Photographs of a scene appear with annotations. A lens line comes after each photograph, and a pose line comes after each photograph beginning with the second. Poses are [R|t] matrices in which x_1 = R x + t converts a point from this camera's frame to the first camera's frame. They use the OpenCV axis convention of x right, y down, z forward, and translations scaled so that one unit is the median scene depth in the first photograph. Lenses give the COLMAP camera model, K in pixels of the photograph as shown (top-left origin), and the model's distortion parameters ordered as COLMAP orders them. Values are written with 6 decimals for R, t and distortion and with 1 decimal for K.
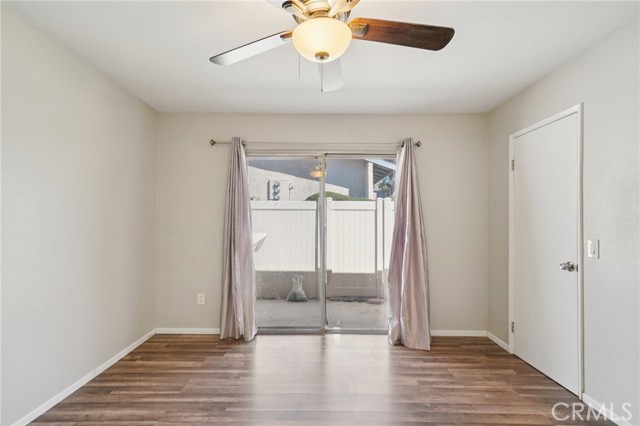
lens RADIAL K [[313.1, 0, 315.3], [0, 313.1, 221.9], [0, 0, 1]] dist [0.019017, -0.000179]
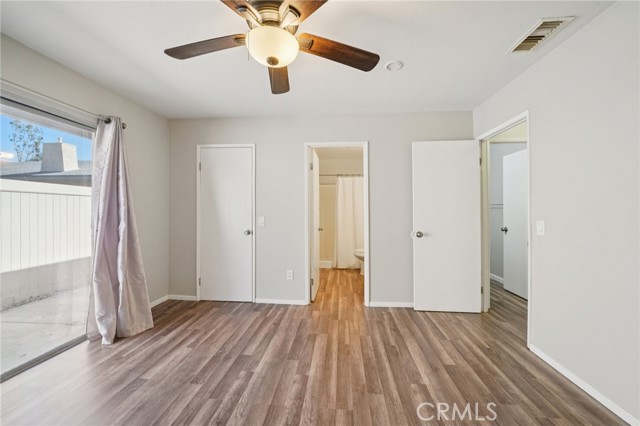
lens RADIAL K [[244.5, 0, 324.3], [0, 244.5, 212.7], [0, 0, 1]] dist [-0.007444, 0.000192]
pose [[0.071590, -0.019227, 0.997249, -0.395534], [-0.007966, 0.999771, 0.019848, -0.002065], [-0.997402, -0.009365, 0.071420, 0.349232]]
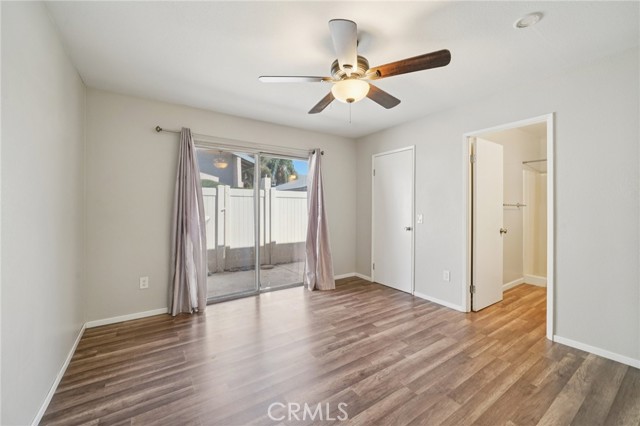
lens RADIAL K [[258.7, 0, 317.1], [0, 258.7, 211.4], [0, 0, 1]] dist [0.003665, 0.000582]
pose [[0.829760, -0.015381, 0.557908, -0.394446], [0.003100, 0.999732, 0.022950, -0.002159], [-0.558112, -0.017313, 0.829585, 0.003367]]
